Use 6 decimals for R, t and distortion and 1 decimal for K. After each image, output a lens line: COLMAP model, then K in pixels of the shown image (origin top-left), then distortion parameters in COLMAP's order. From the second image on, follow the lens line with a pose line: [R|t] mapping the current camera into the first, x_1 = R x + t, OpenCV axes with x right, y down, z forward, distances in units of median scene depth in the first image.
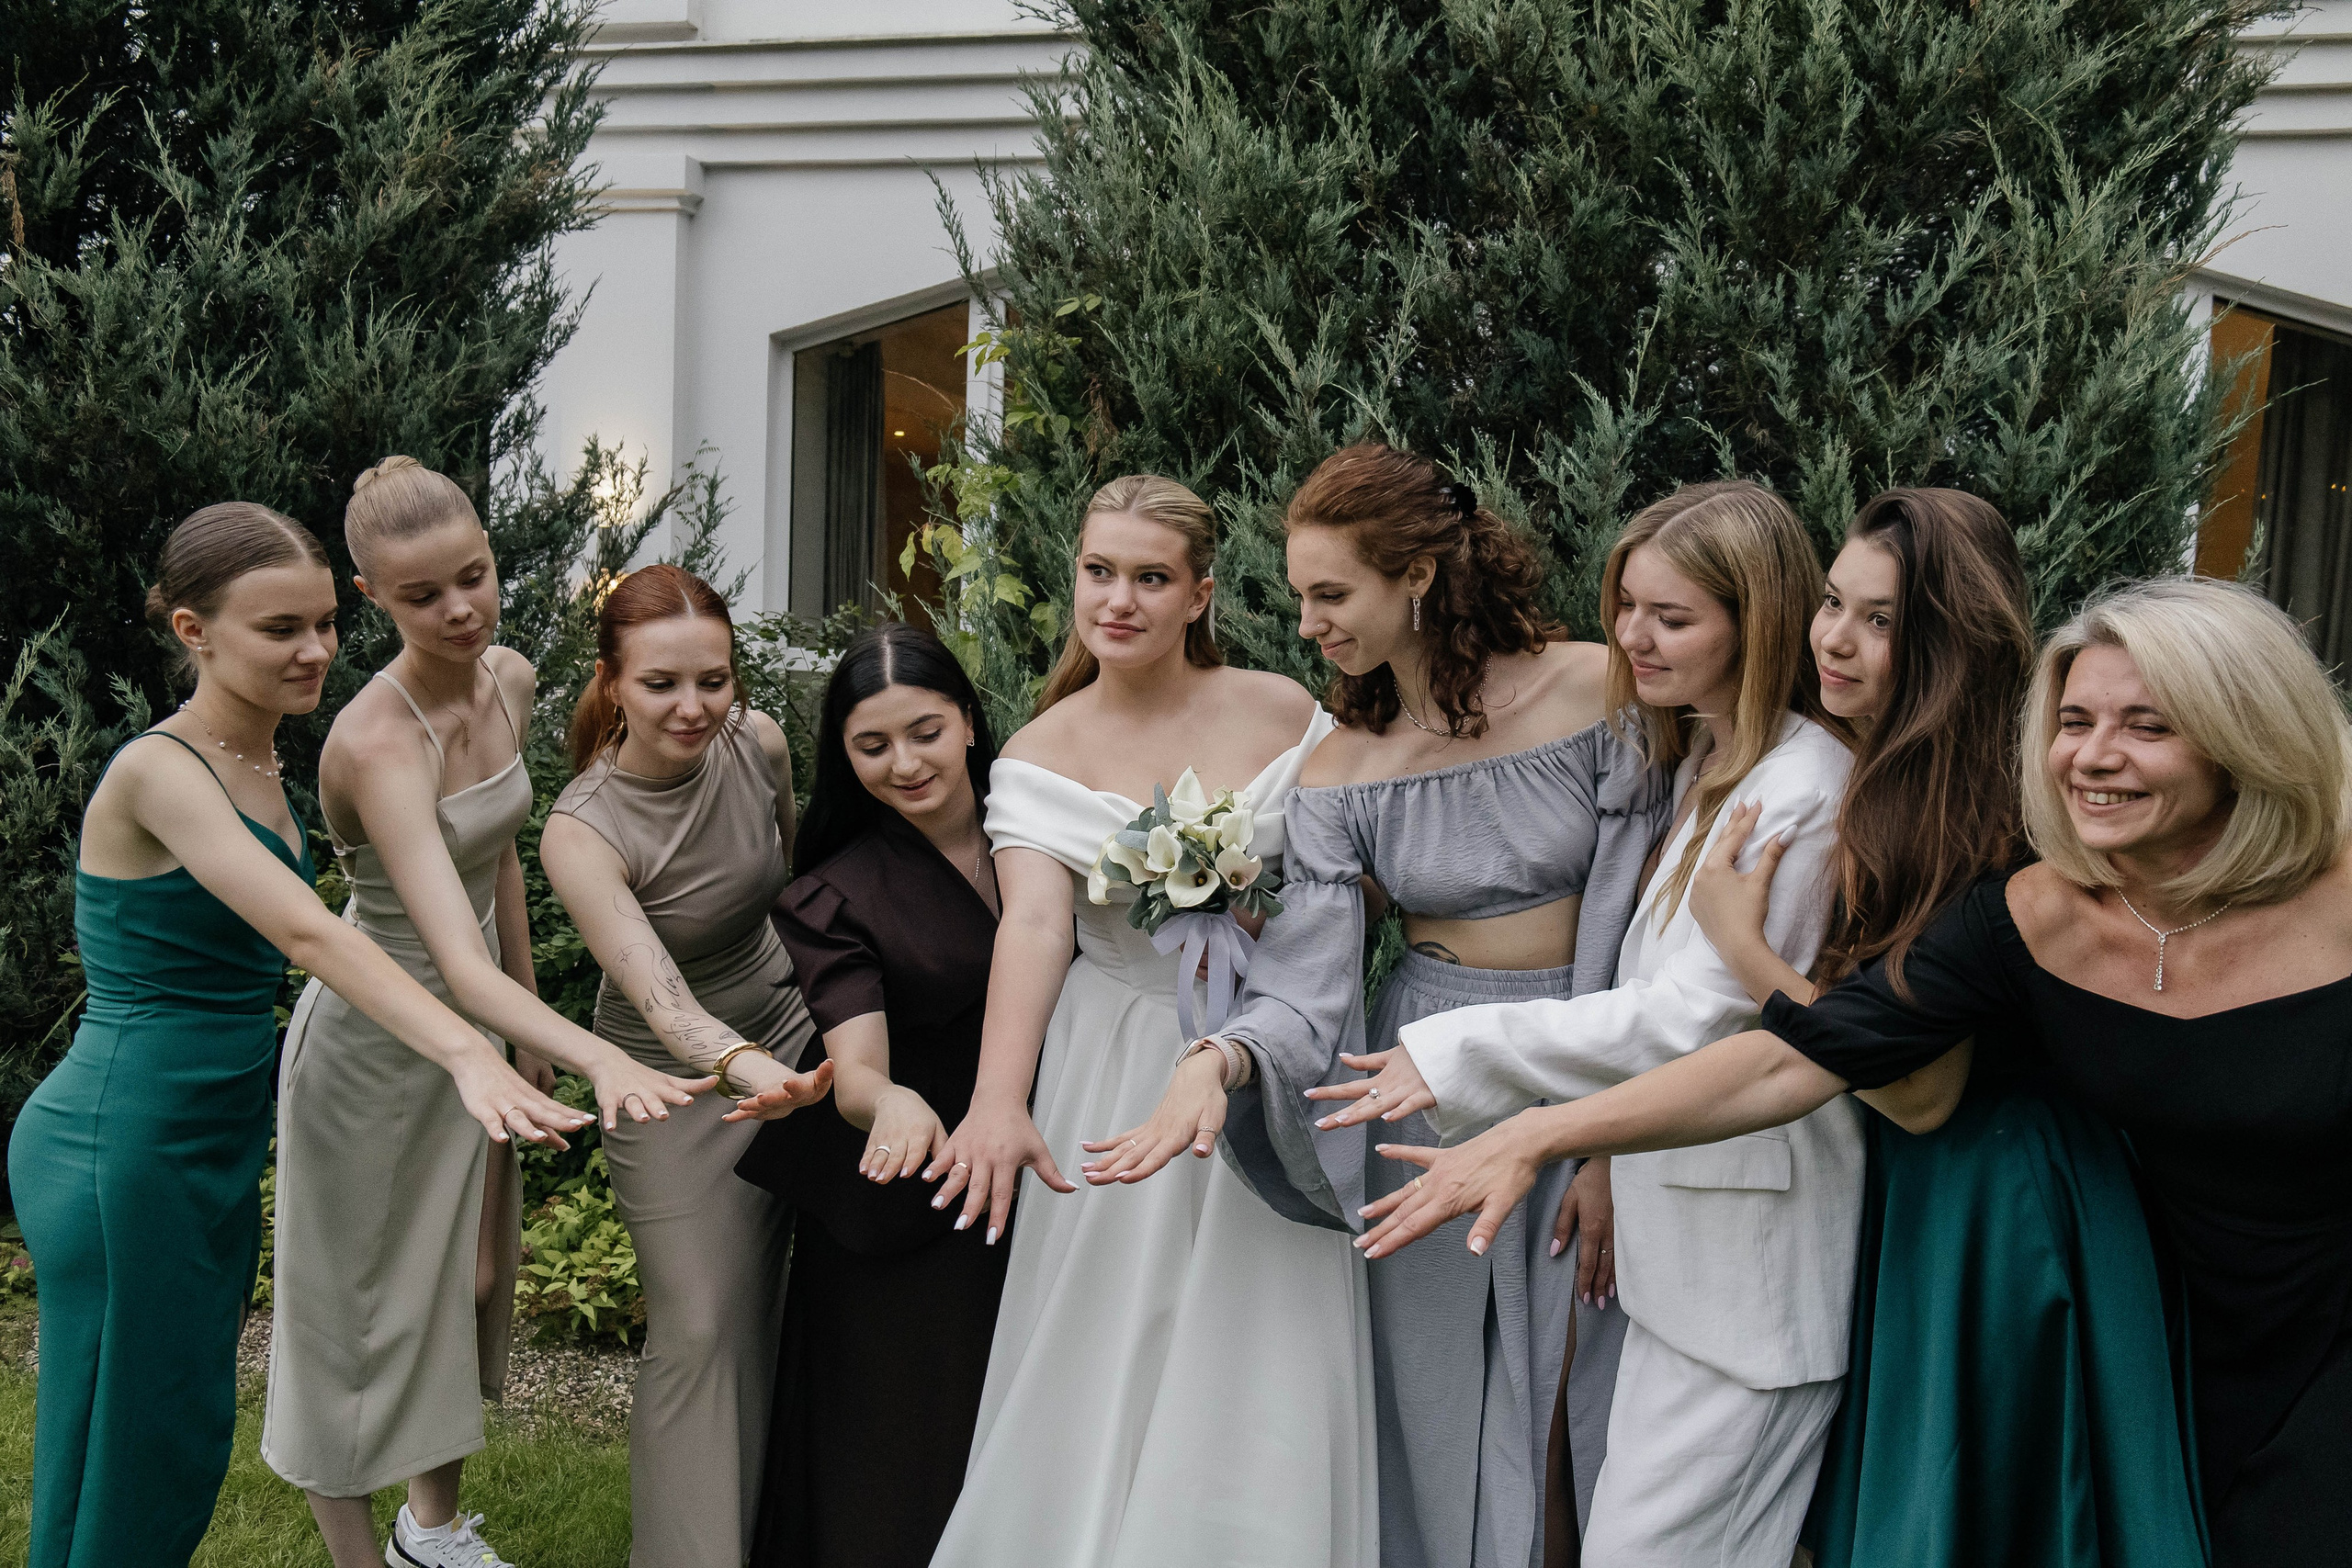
lens RADIAL K [[2104.9, 0, 1176.0], [0, 2104.9, 784.0], [0, 0, 1]] dist [0.032743, -0.091486]
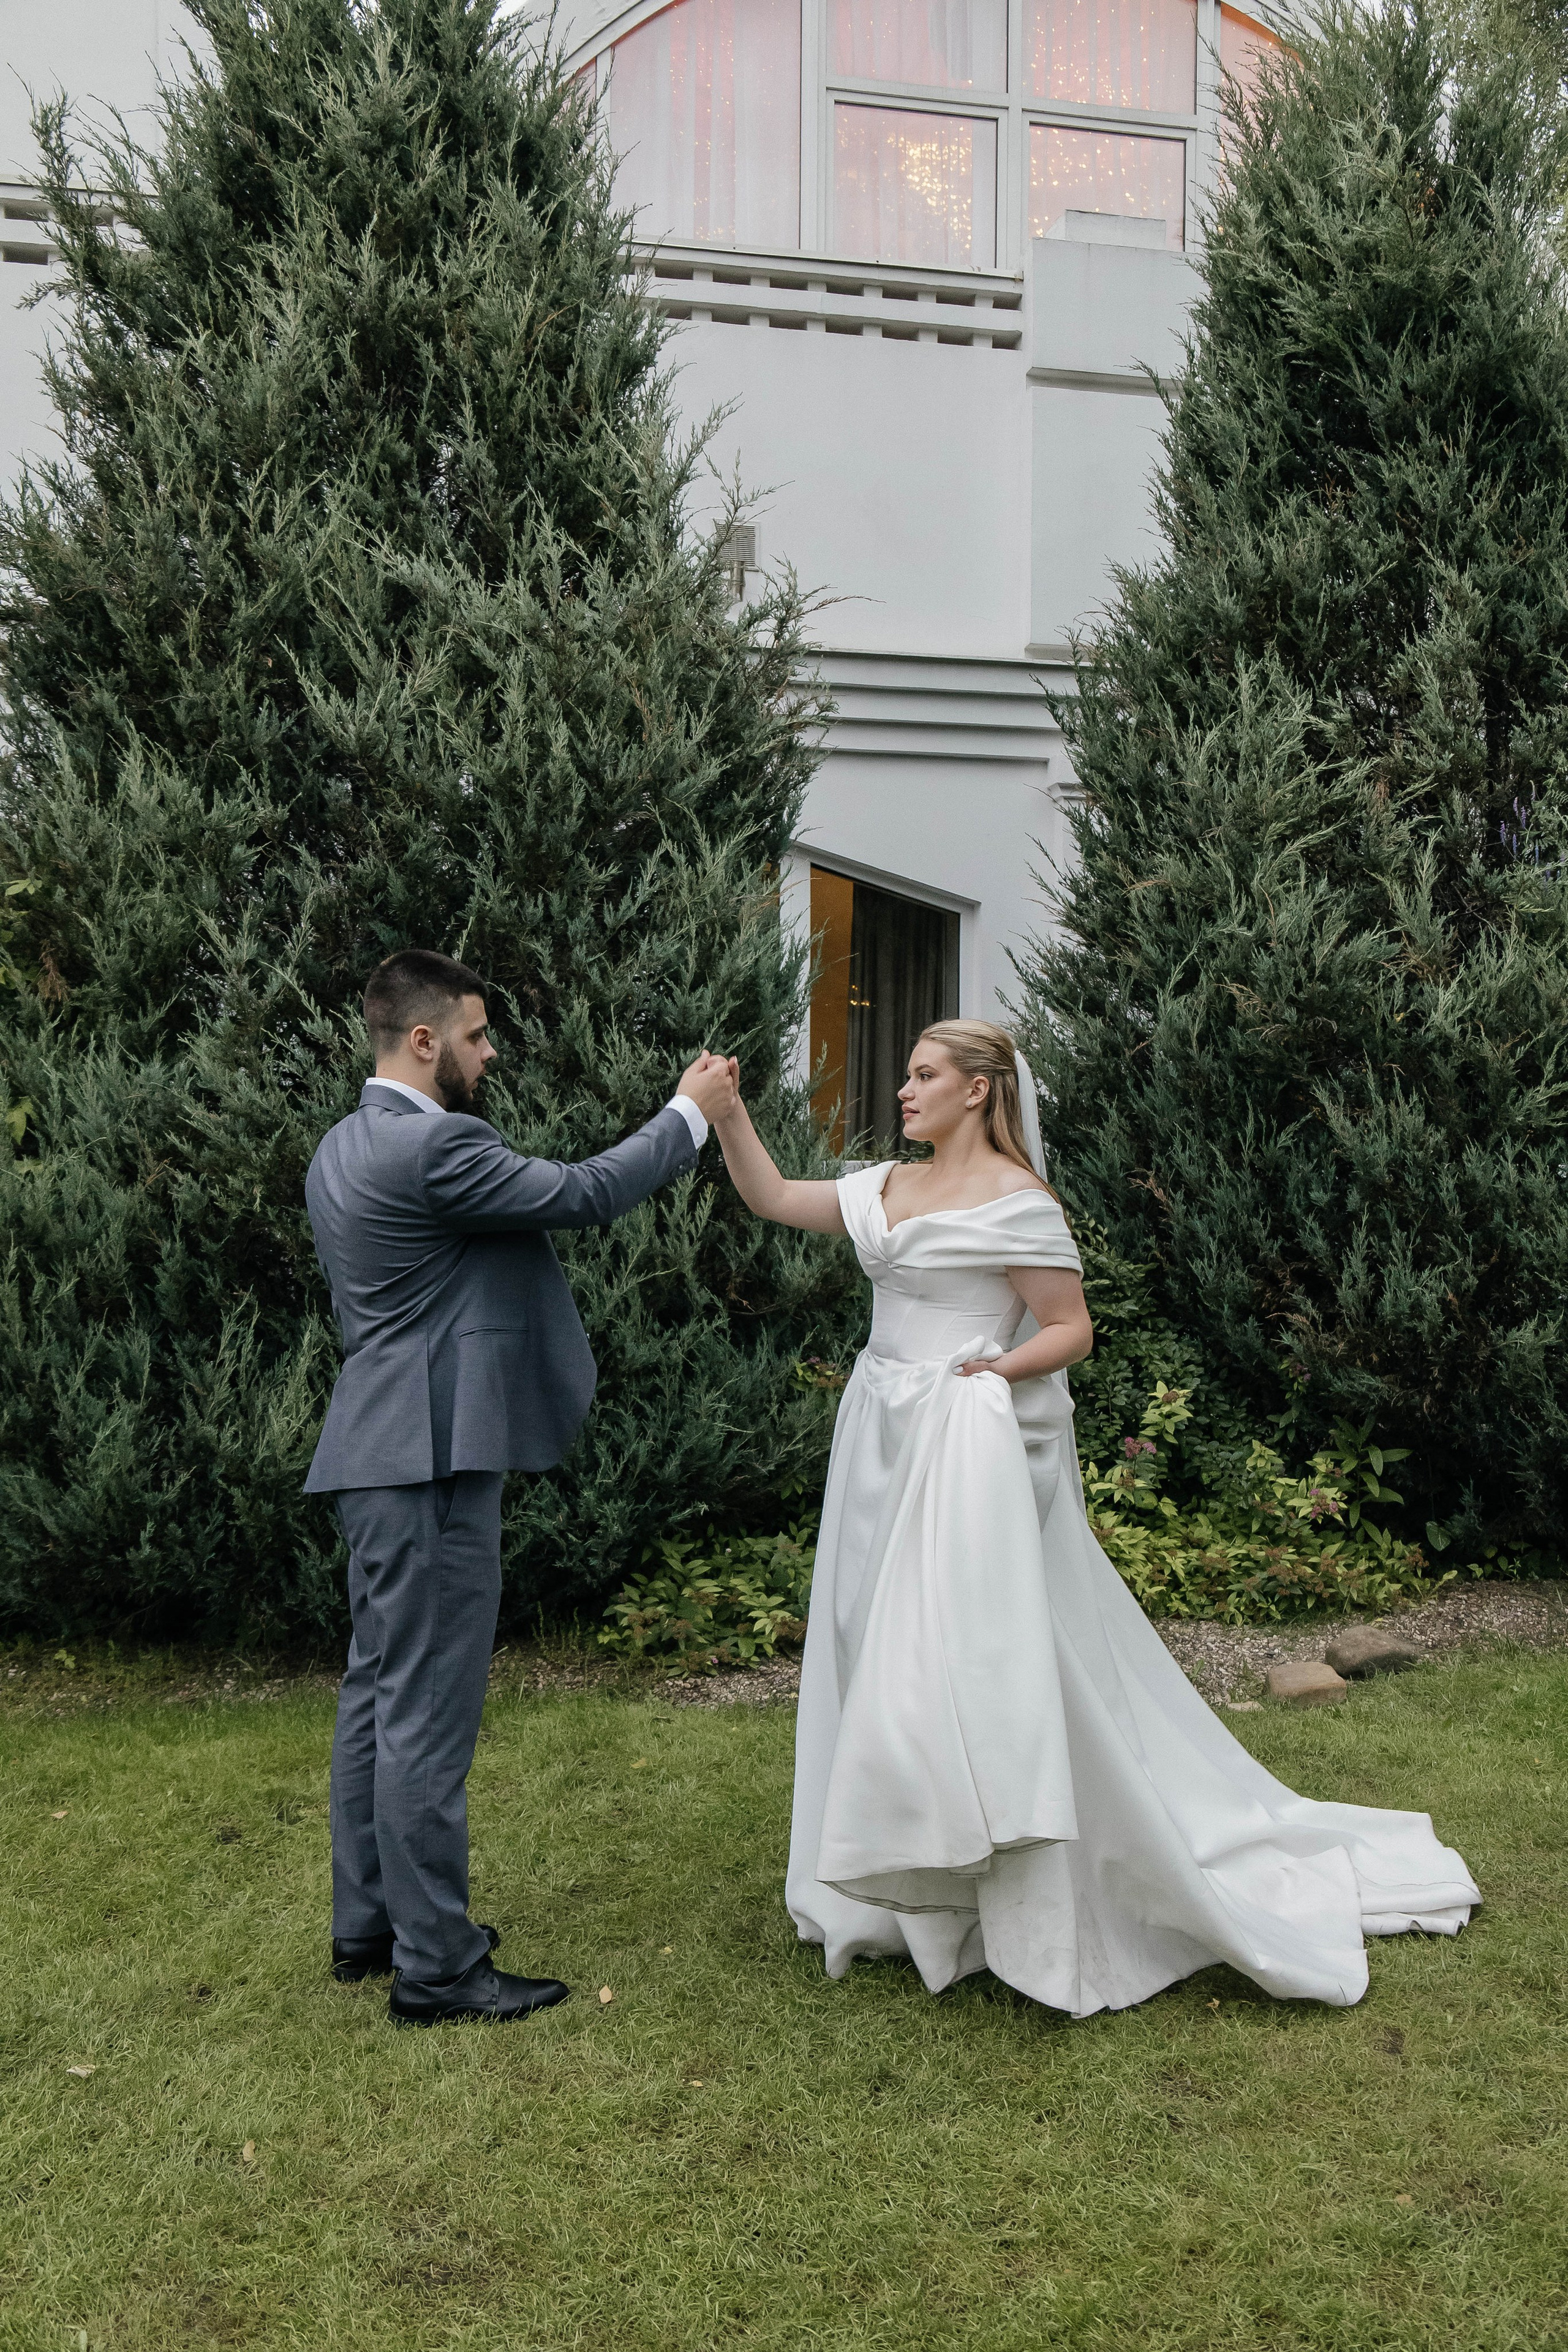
lens RADIAL K [[2173.8, 0, 784.0], [0, 2173.8, 1176.0], [0, 0, 1]] dist [0.095450, -0.002804]
pose [[0.912273, -0.039319, 0.407690, -0.230856], [0.058794, 0.997644, -0.035345, 0.042305], [-0.405340, 0.056213, 0.912436, -0.580238]]
